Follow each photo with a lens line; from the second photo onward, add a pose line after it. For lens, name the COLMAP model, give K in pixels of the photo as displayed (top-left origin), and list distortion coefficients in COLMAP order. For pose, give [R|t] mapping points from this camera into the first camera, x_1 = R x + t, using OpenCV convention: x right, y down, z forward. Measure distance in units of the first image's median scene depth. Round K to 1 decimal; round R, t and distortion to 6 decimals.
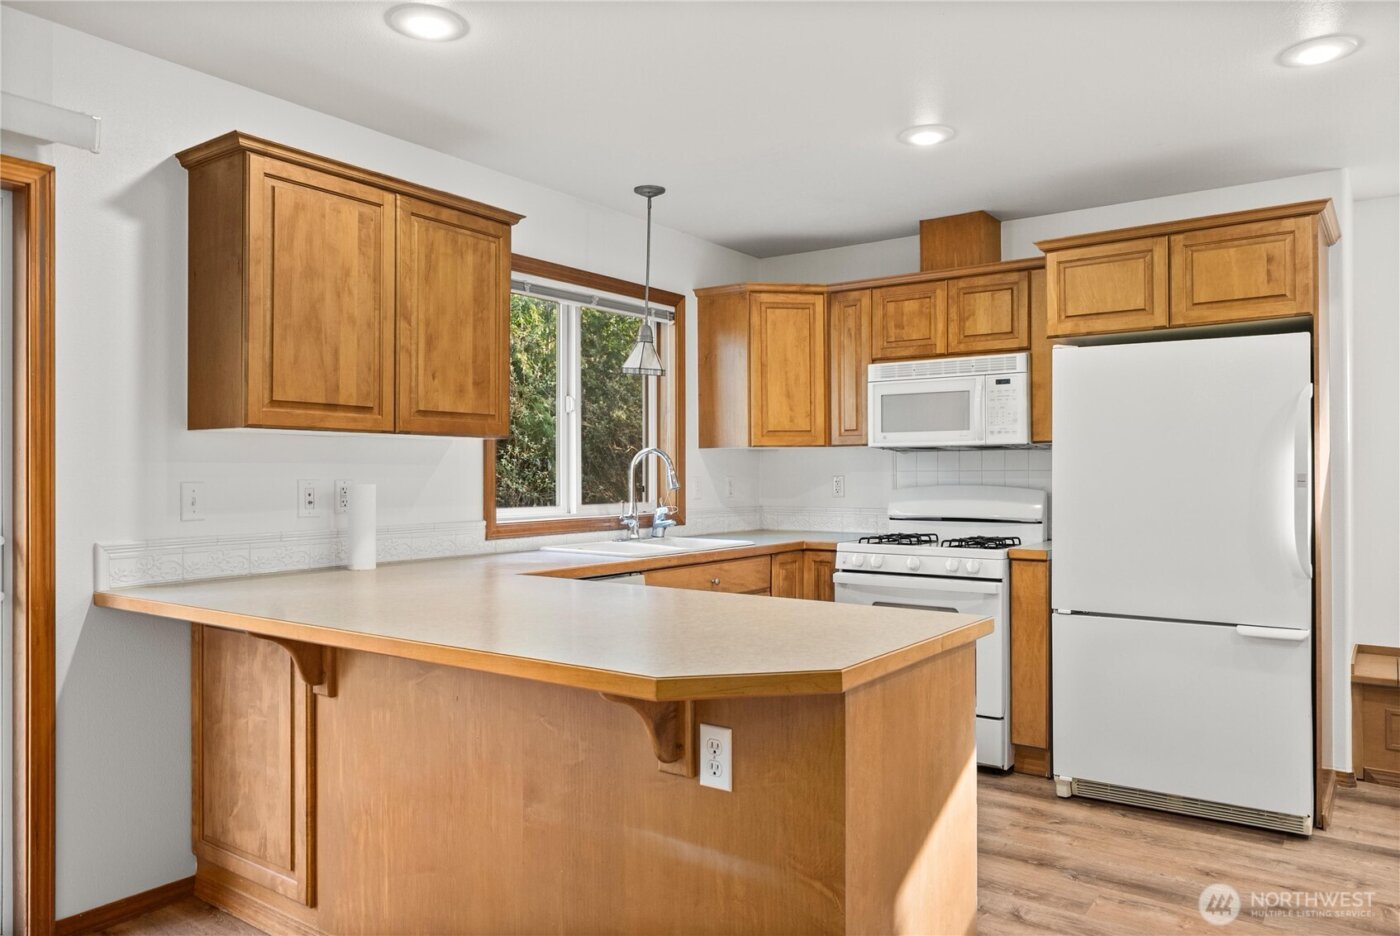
lens RADIAL K [[987.5, 0, 697.8], [0, 987.5, 466.3], [0, 0, 1]] dist [0.021082, -0.002552]
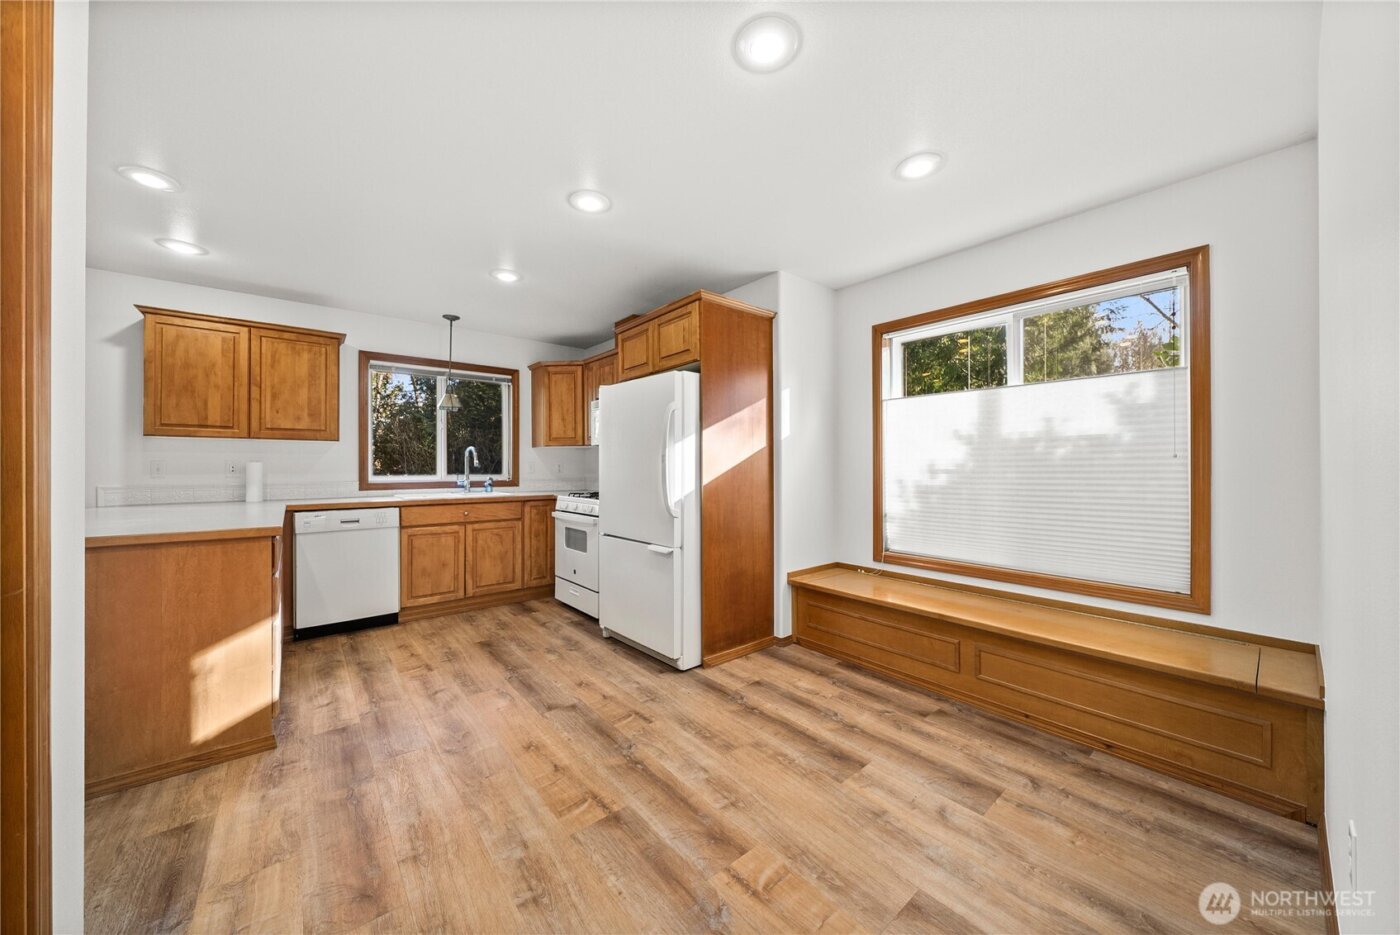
lens RADIAL K [[497.2, 0, 704.5], [0, 497.2, 467.9], [0, 0, 1]] dist [0.002019, -0.000153]
pose [[0.962520, 0.001494, -0.271208, 0.882668], [0.000822, 0.999964, 0.008425, 0.021357], [0.271211, -0.008332, 0.962484, 0.206080]]
